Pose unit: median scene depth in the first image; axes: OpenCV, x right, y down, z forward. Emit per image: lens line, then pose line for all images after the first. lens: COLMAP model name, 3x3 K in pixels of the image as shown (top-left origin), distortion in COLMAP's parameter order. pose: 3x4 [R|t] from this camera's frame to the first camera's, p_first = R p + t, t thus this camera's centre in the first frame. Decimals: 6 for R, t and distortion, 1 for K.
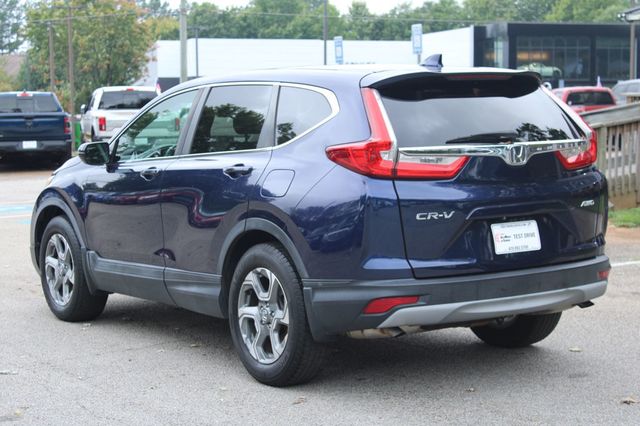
lens RADIAL K [[1226.7, 0, 320.2], [0, 1226.7, 212.6], [0, 0, 1]] dist [0.070601, 0.000000]
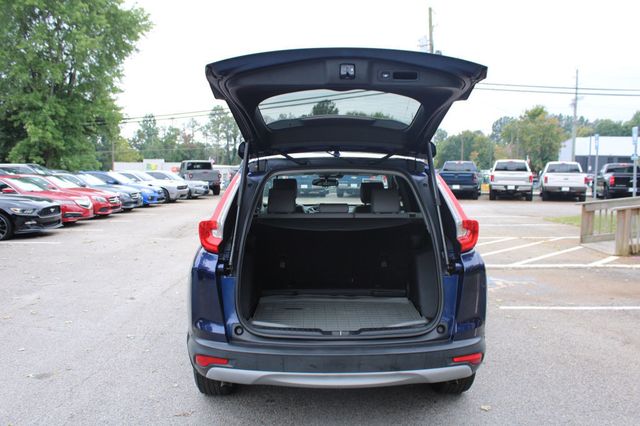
lens RADIAL K [[554.8, 0, 317.7], [0, 554.8, 216.5], [0, 0, 1]] dist [-0.113701, 0.028790]
pose [[0.843177, 0.069648, -0.533106, 0.394042], [-0.066874, 0.997460, 0.024544, -0.078180], [0.533461, 0.014956, 0.845692, 0.588544]]
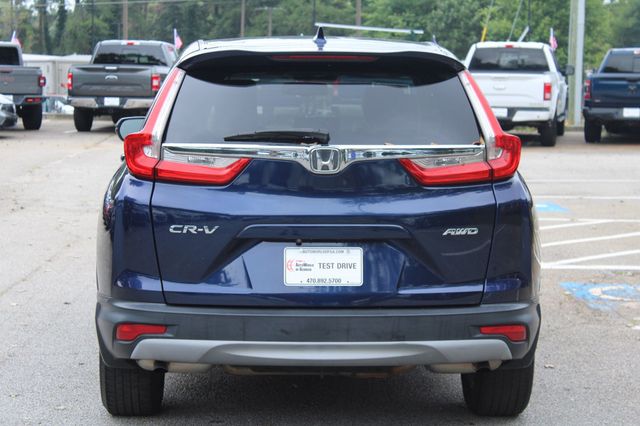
lens RADIAL K [[1478.1, 0, 323.6], [0, 1478.1, 209.9], [0, 0, 1]] dist [0.117582, 0.000000]
pose [[0.855567, 0.079849, -0.511497, 0.638405], [-0.073303, 0.996764, 0.032993, -0.046805], [0.512477, 0.009267, 0.858651, 0.200772]]
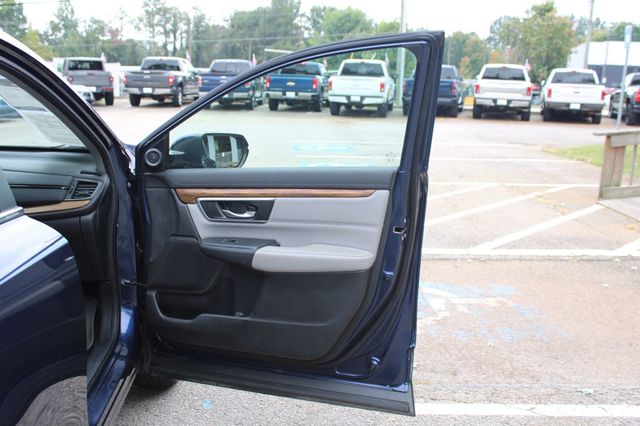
lens RADIAL K [[668.0, 0, 302.8], [0, 668.0, 211.8], [0, 0, 1]] dist [-0.078426, 0.000000]
pose [[0.864267, 0.141604, -0.482692, 0.291973], [-0.084380, 0.986775, 0.138401, -0.117212], [0.495907, -0.078885, 0.864785, 1.219449]]
